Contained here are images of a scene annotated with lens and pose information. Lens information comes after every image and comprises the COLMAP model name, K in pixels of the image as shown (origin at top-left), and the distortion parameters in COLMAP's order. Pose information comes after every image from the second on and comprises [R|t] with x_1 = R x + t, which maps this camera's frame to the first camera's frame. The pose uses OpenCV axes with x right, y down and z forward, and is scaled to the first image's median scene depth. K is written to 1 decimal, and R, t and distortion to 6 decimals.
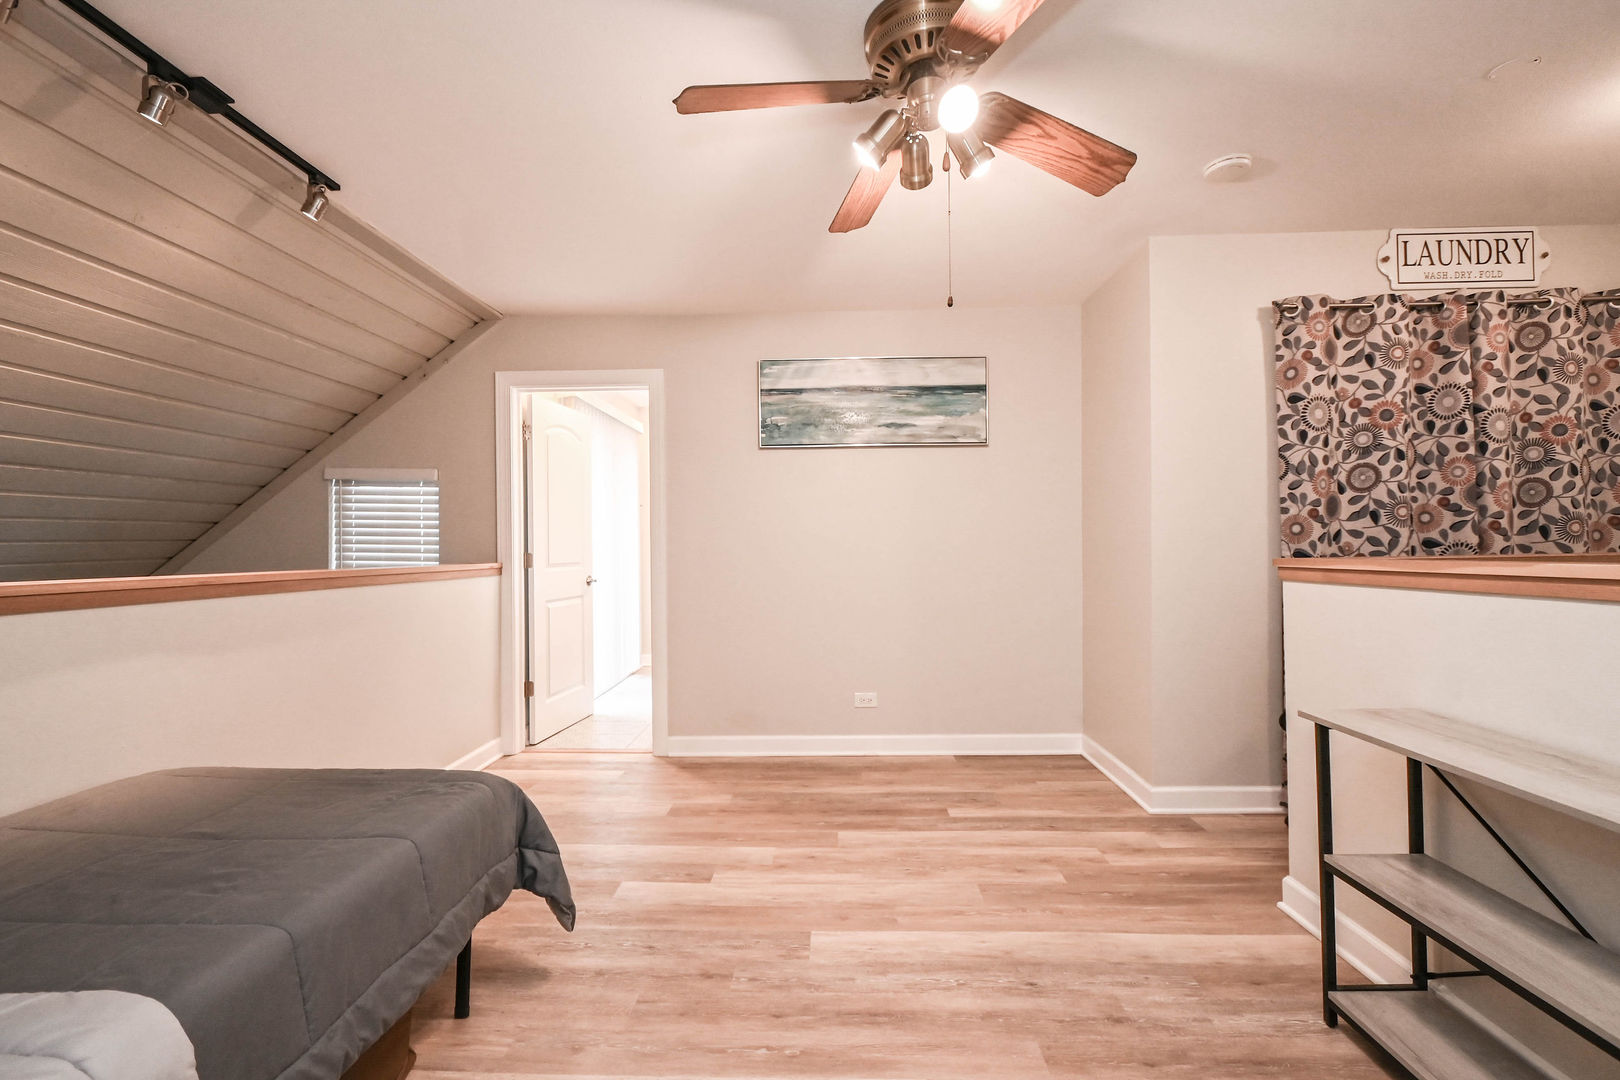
lens RADIAL K [[712.5, 0, 811.5], [0, 712.5, 537.3], [0, 0, 1]] dist [-0.001428, -0.000733]
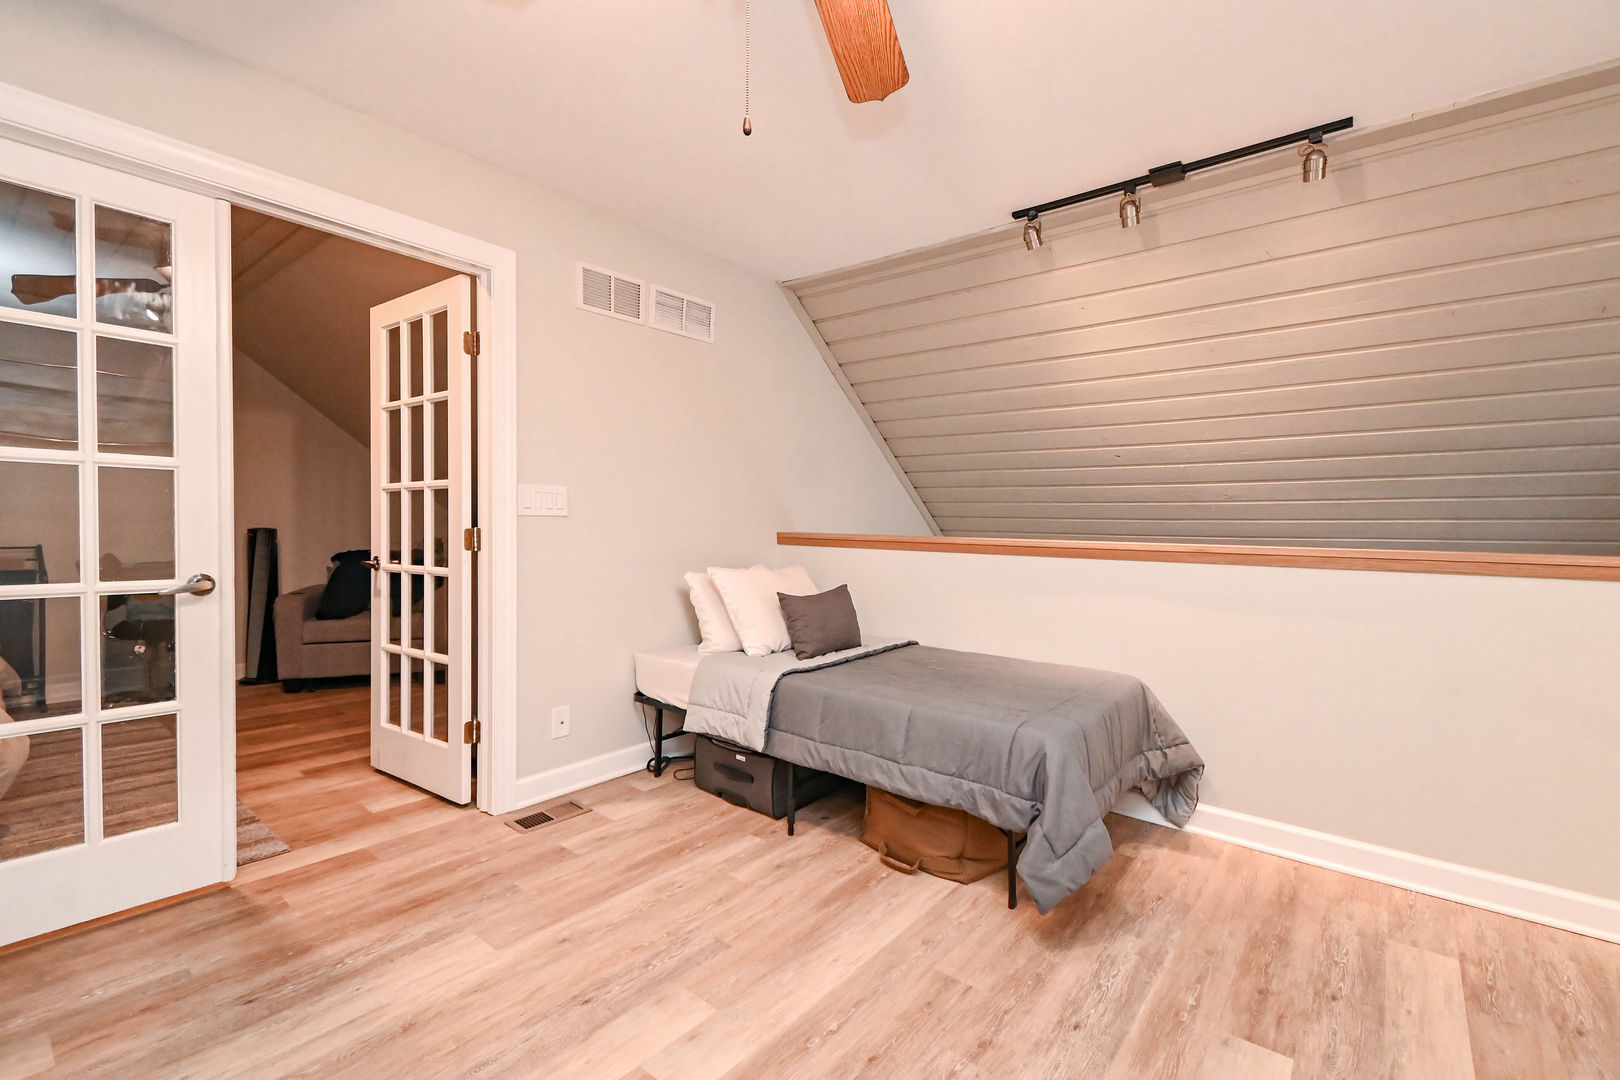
lens RADIAL K [[712.5, 0, 813.4], [0, 712.5, 535.5], [0, 0, 1]] dist [-0.001428, -0.000733]
pose [[-0.618216, 0.012713, -0.785905, 0.595433], [0.000503, 0.999875, 0.015779, 0.037509], [0.786008, 0.009359, -0.618145, 2.218210]]
